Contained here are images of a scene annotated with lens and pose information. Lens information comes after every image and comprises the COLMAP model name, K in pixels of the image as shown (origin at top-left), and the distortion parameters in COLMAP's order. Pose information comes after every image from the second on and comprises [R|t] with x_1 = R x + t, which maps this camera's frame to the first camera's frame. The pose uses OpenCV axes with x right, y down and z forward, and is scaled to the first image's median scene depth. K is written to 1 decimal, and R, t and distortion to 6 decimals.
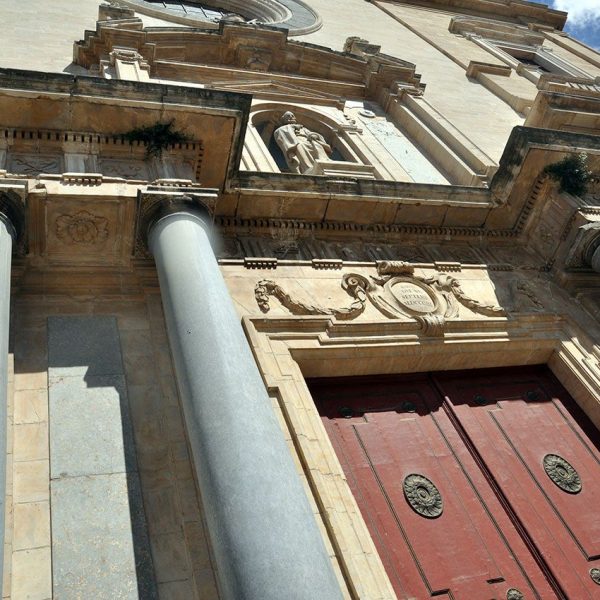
lens RADIAL K [[655.3, 0, 301.4], [0, 655.3, 300.2], [0, 0, 1]] dist [-0.047775, 0.000000]
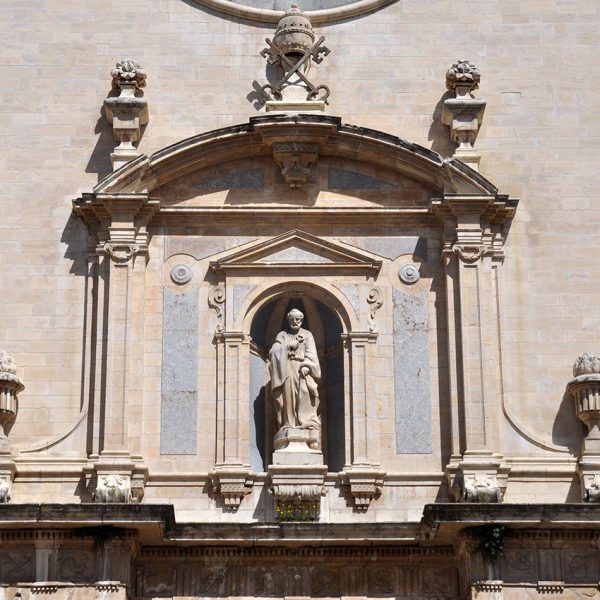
lens RADIAL K [[1979.5, 0, 300.3], [0, 1979.5, 302.1], [0, 0, 1]] dist [0.257459, 0.000000]
pose [[0.937643, 0.190544, -0.290720, 1.112483], [-0.010979, 0.852183, 0.523128, -2.464193], [0.347426, -0.487316, 0.801136, -1.685755]]
